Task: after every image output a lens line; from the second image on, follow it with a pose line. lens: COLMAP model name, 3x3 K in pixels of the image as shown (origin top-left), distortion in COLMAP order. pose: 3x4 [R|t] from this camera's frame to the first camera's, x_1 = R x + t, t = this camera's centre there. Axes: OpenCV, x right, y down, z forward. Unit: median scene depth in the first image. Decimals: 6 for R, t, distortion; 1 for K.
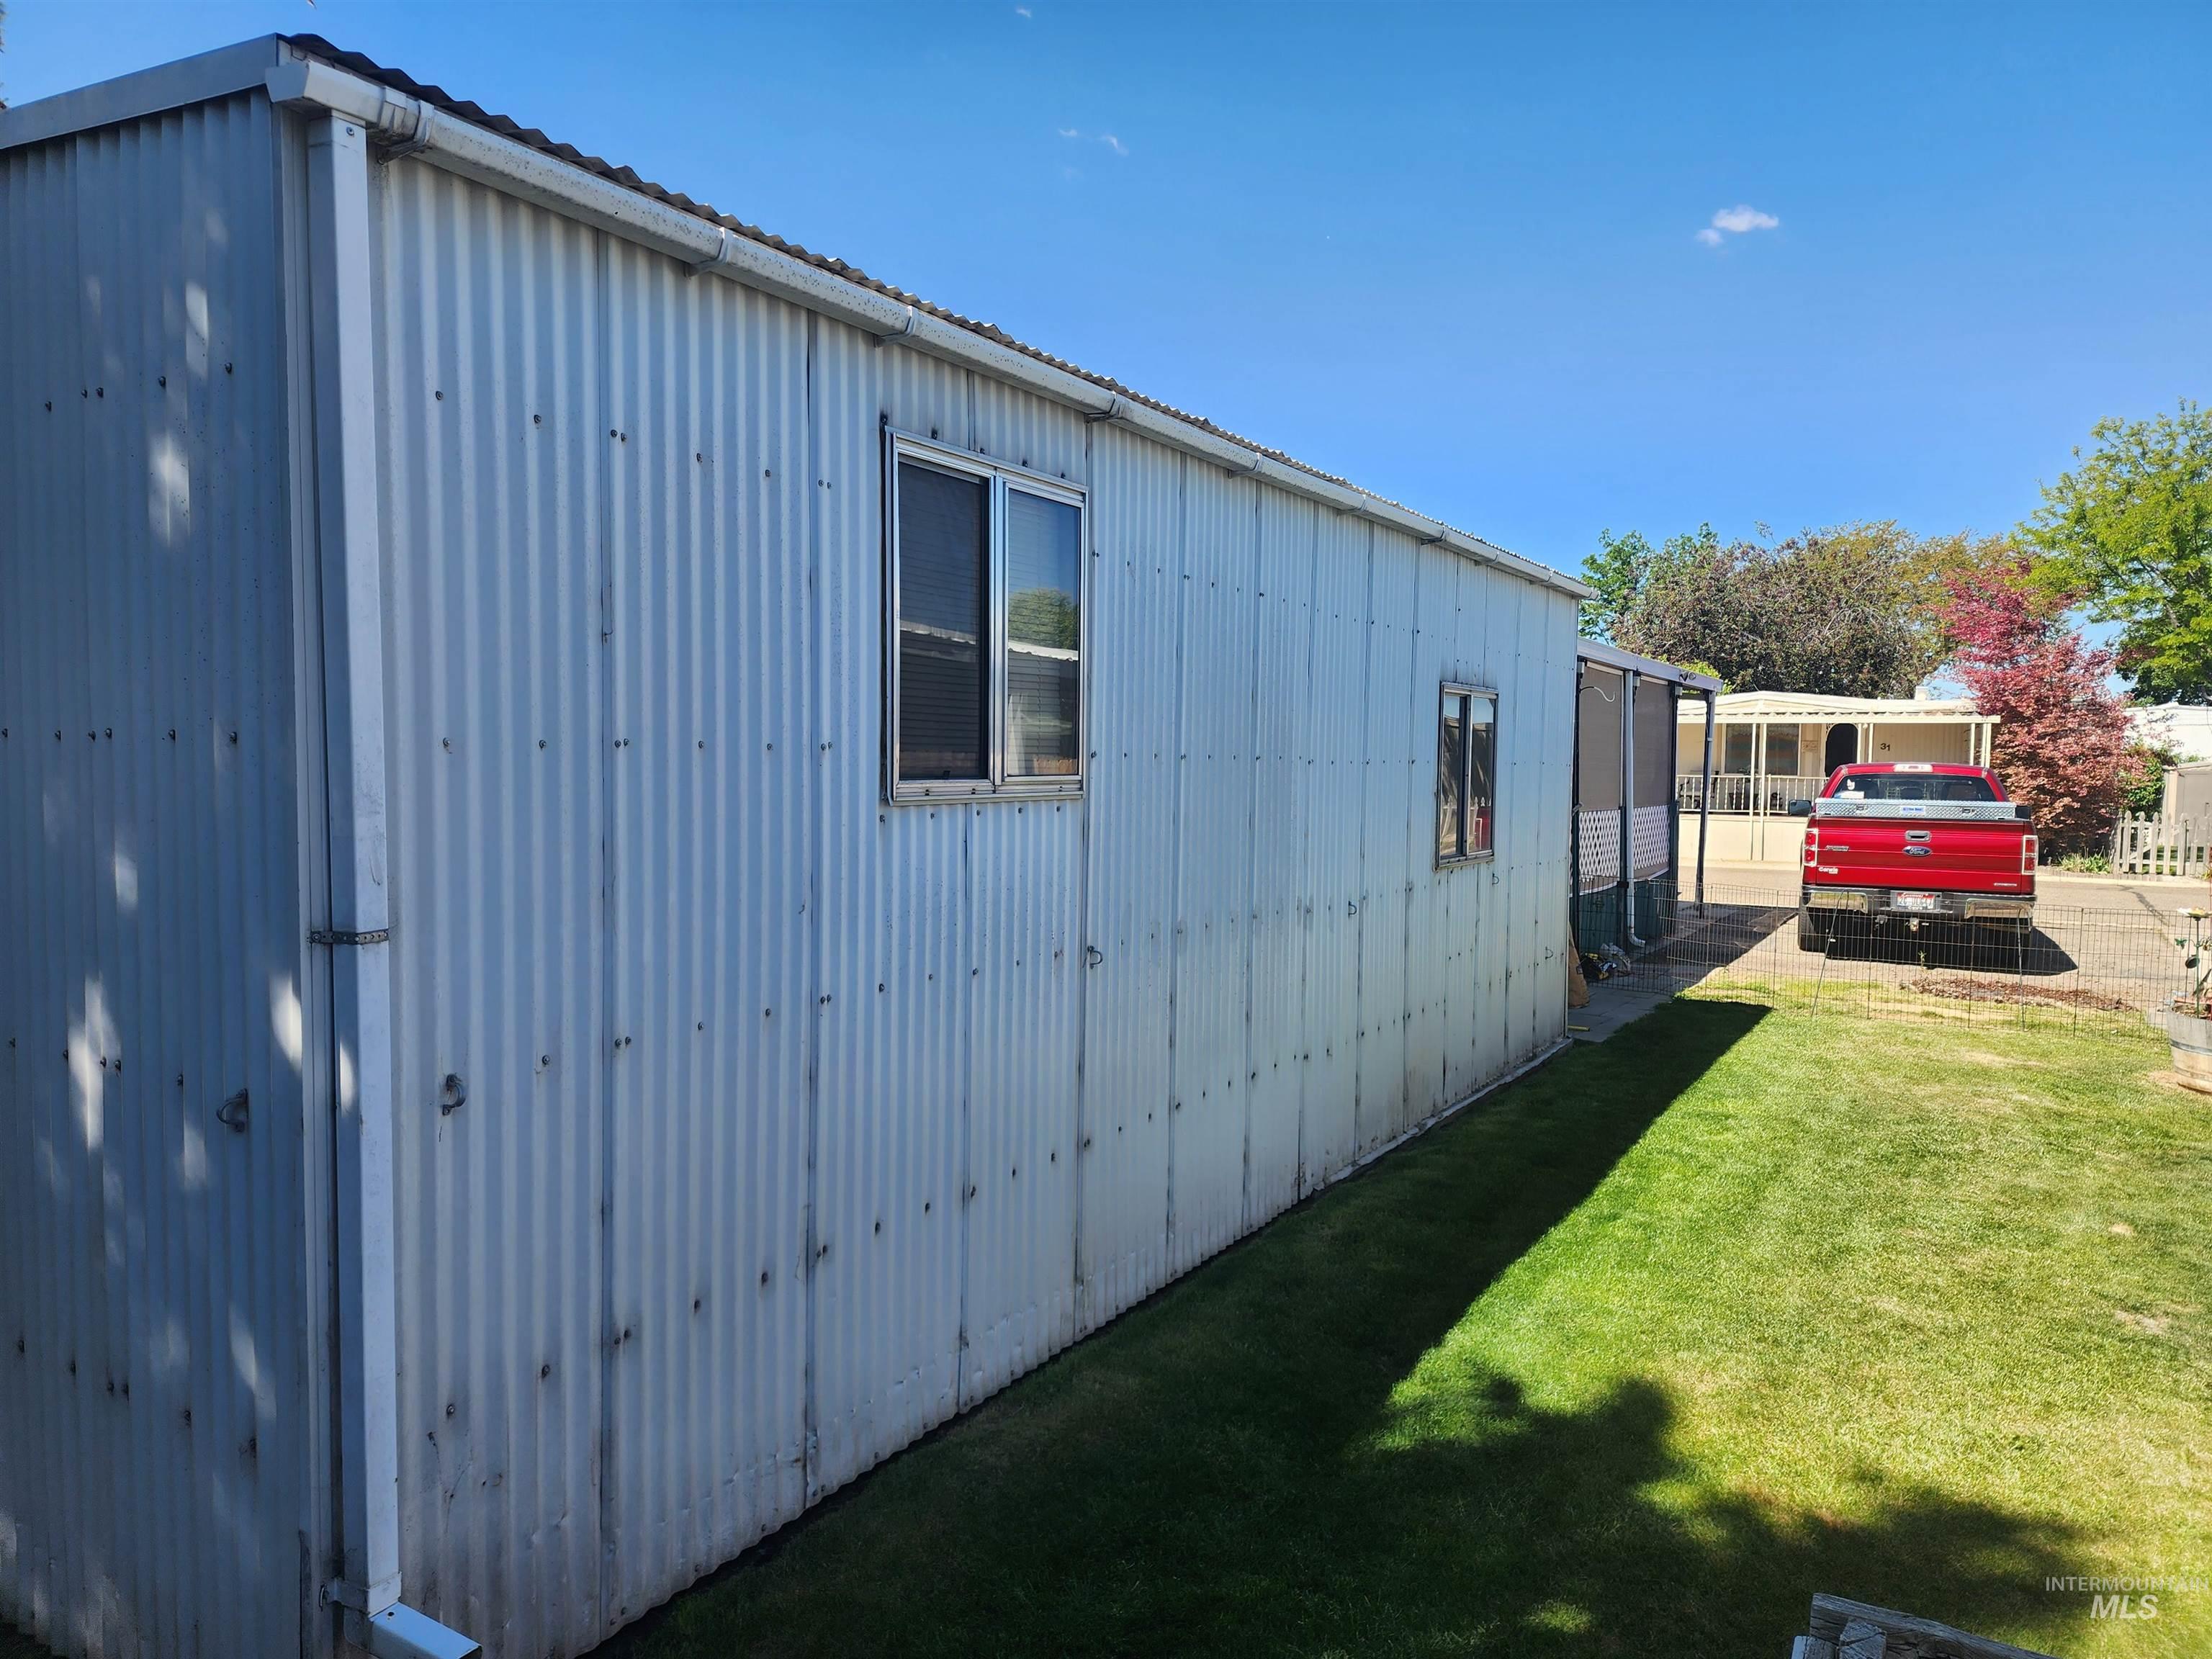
lens RADIAL K [[1447.5, 0, 1106.0], [0, 1447.5, 829.5], [0, 0, 1]] dist [0.022111, -0.001259]
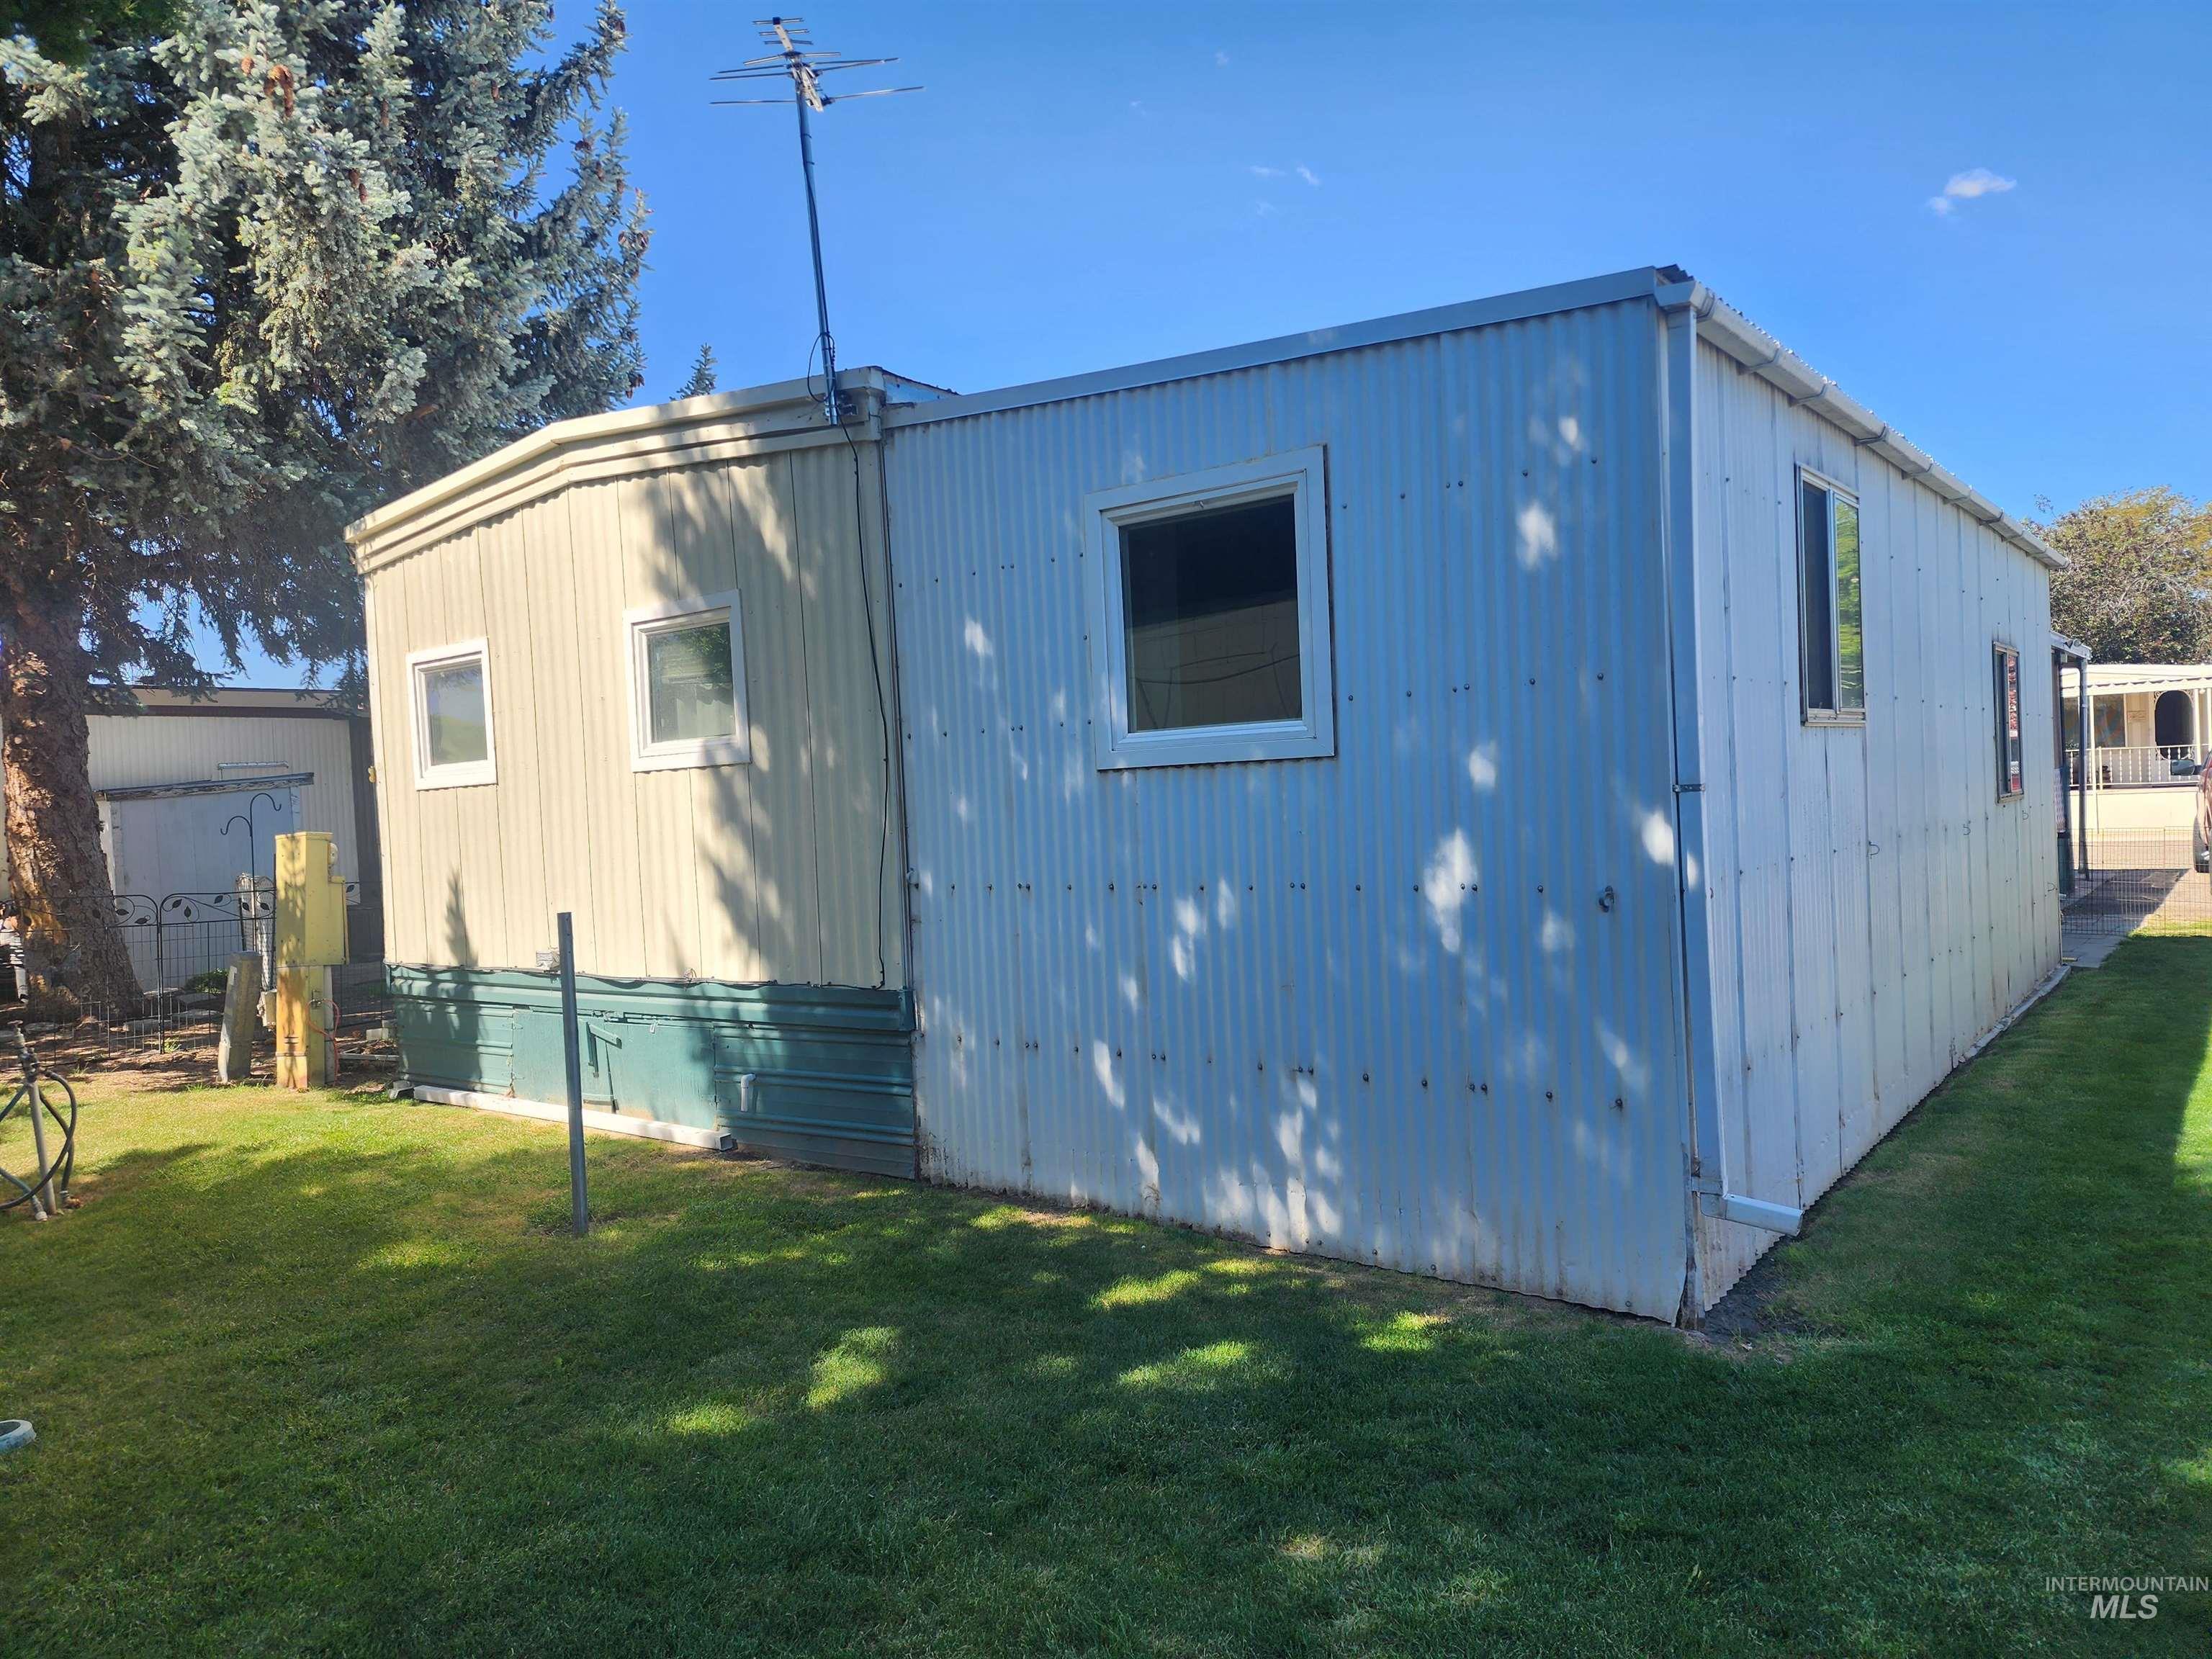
lens RADIAL K [[1501.9, 0, 1106.0], [0, 1501.9, 829.5], [0, 0, 1]] dist [0.030367, 0.000183]
pose [[0.993122, -0.058842, -0.101221, -0.666785], [0.055638, 0.997865, -0.034191, 0.095096], [0.103016, 0.028324, 0.994276, -0.531910]]
